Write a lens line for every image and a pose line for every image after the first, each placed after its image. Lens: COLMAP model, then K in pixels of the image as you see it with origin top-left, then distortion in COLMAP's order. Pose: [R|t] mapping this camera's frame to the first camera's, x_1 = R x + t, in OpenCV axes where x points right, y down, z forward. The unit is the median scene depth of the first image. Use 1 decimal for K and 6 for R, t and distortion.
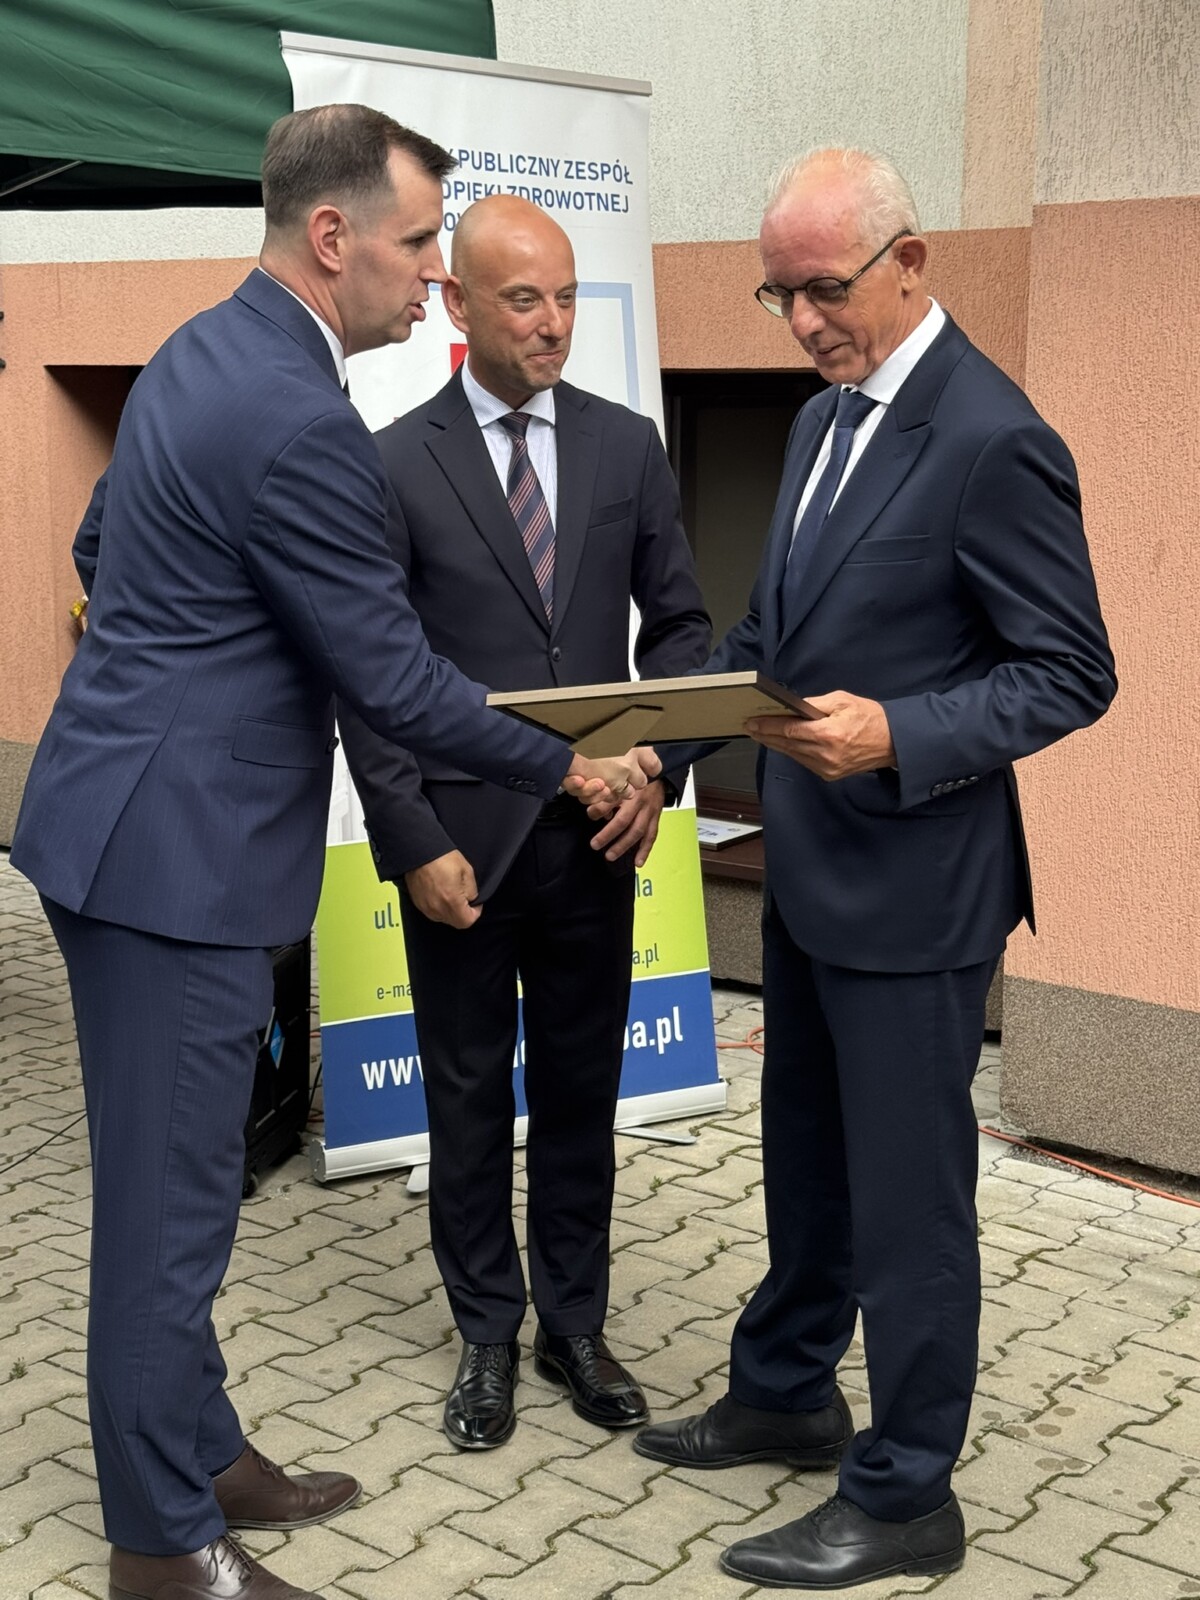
lens RADIAL K [[2375.2, 0, 582.8], [0, 2375.2, 778.5], [0, 0, 1]] dist [0.114553, 0.000000]
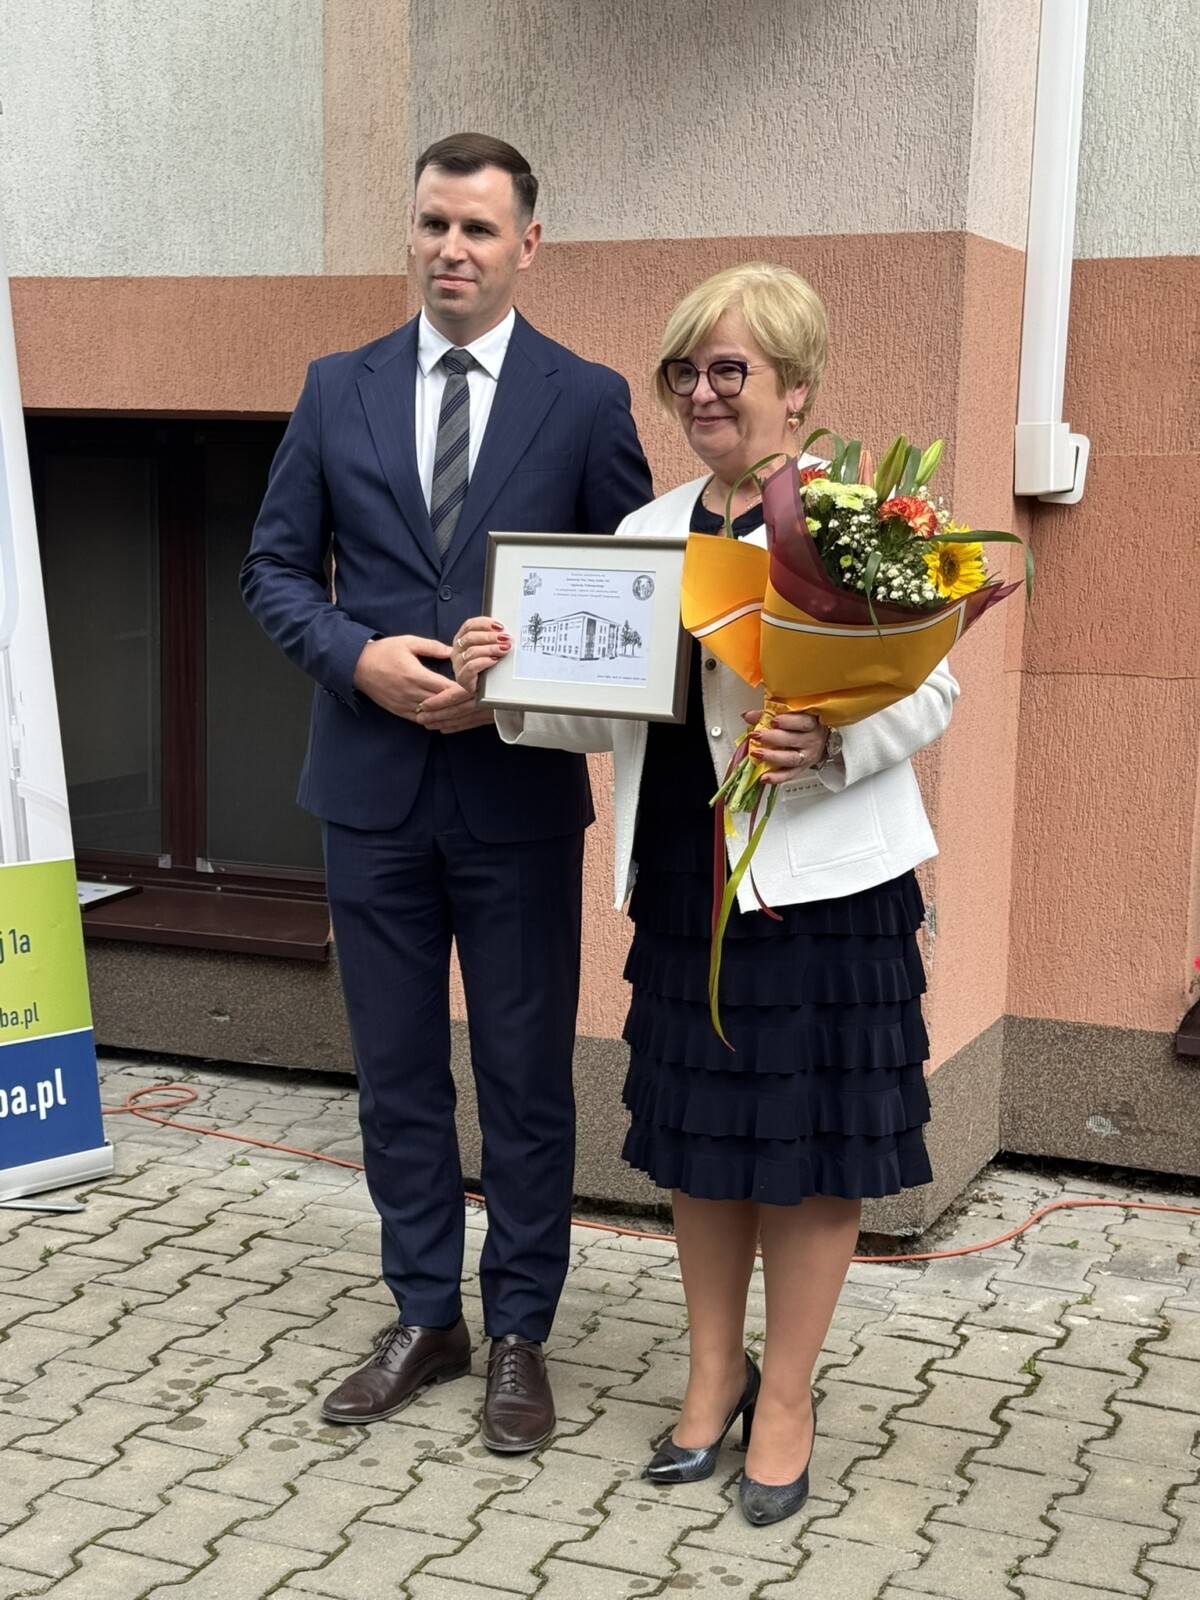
lens RADIAL K [[2375.2, 0, 580.8], [0, 2375.2, 807.1], [0, 0, 1]] dist [0.114553, 0.000000]
pose [[0.957001, -0.022839, 0.289183, -0.038377], [0.031638, 0.999167, -0.025788, 0.025350], [-0.288353, 0.033829, 0.956927, 0.025608]]
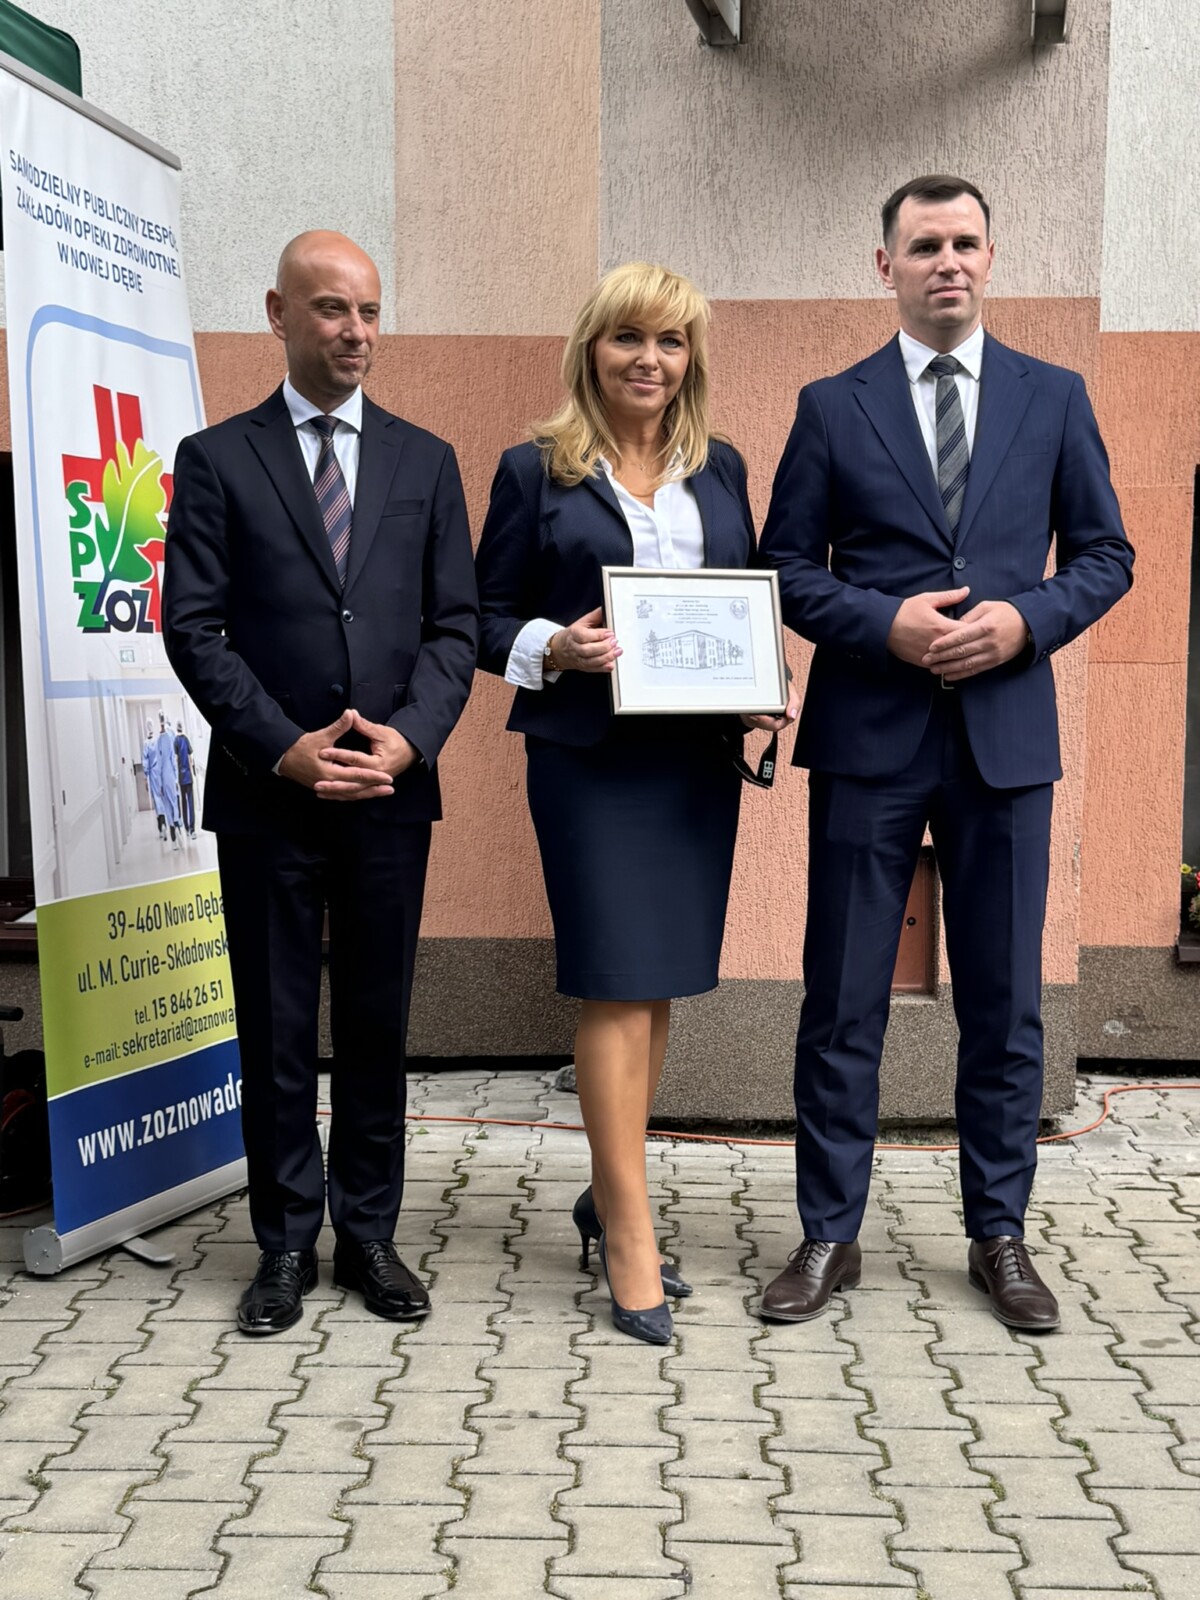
lens RADIAL K [[2174.0, 0, 585.9], [0, 2174.0, 798.6], [0, 0, 1]] dist [0.117592, 0.000000]
pose [[0.784408, -0.048342, 0.618358, -0.478117], [0.100758, 0.993647, -0.050134, 0.052486], [-0.612006, 0.101630, 0.784296, 0.199392]]
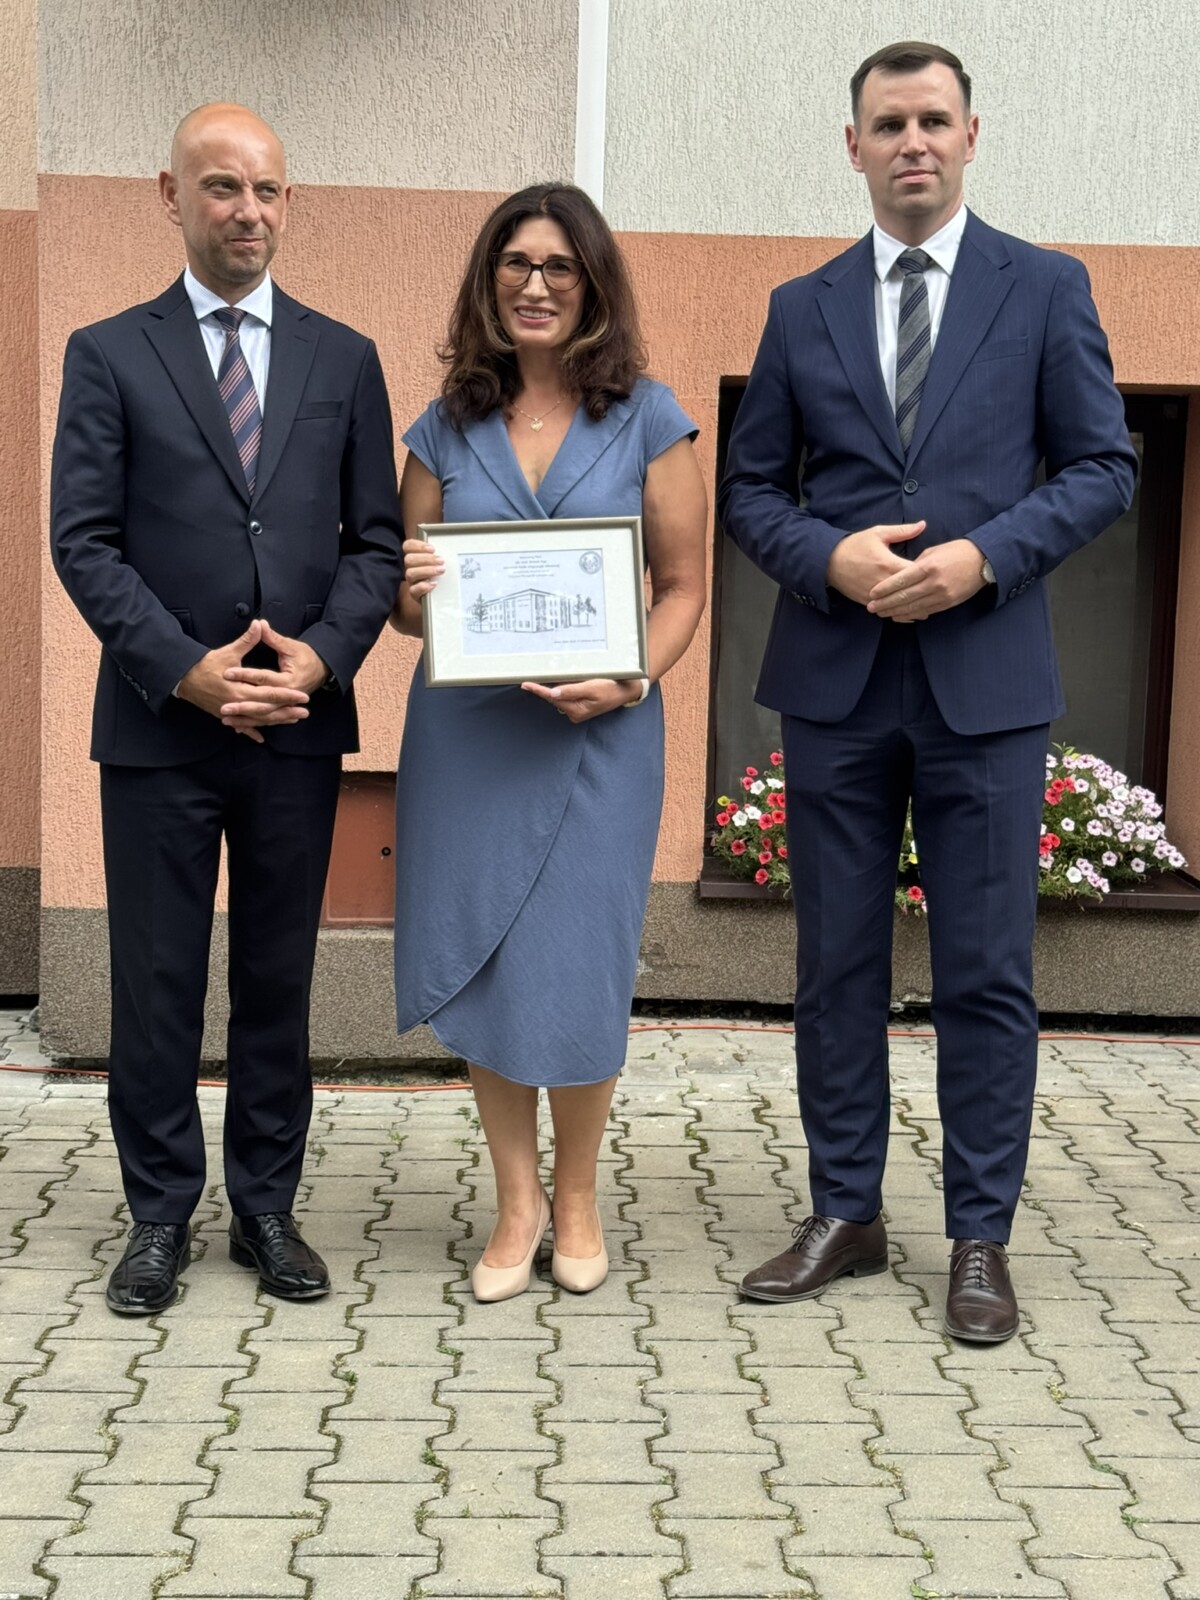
lens RADIAL K [[2419.4, 0, 586.3], [0, 2419.4, 787.5], [0, 0, 1]] dist [0.163912, 0.000000]
pose [[0.747621, -0.053208, 0.661990, -0.367184], [0.089128, 0.995807, -0.020618, 0.076829], [-0.658117, 0.074416, 0.749229, 0.038586]]
